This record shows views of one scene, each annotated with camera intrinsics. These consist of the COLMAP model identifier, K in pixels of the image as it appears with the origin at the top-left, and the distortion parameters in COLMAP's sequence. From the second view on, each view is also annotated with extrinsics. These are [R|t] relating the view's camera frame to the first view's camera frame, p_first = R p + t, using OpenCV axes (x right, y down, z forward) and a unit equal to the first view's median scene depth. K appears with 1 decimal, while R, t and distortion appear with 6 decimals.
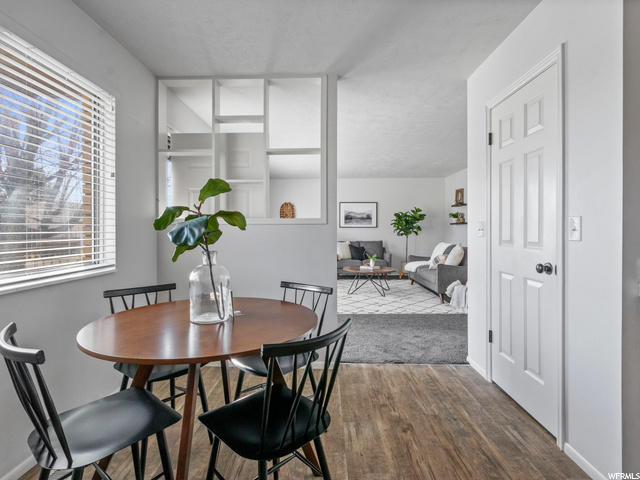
lens RADIAL K [[356.8, 0, 320.0], [0, 356.8, 240.0], [0, 0, 1]] dist [-0.000435, -0.000103]
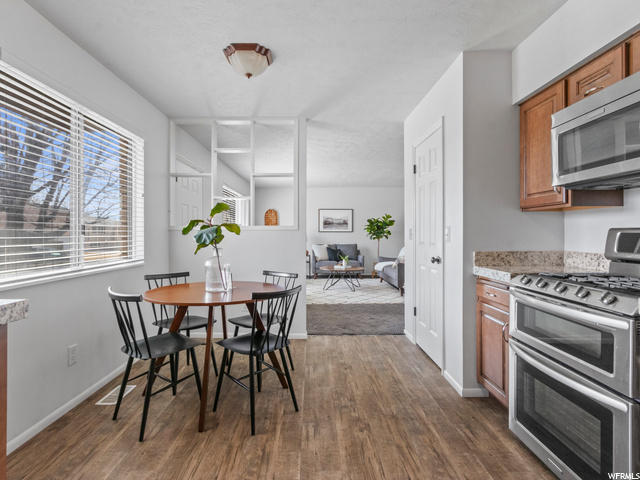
lens RADIAL K [[356.8, 0, 320.0], [0, 356.8, 240.0], [0, 0, 1]] dist [-0.000435, -0.000103]
pose [[0.999185, -0.000100, 0.040363, 0.045918], [0.000560, 0.999935, -0.011396, 0.007275], [-0.040359, 0.011409, 0.999120, -0.332200]]
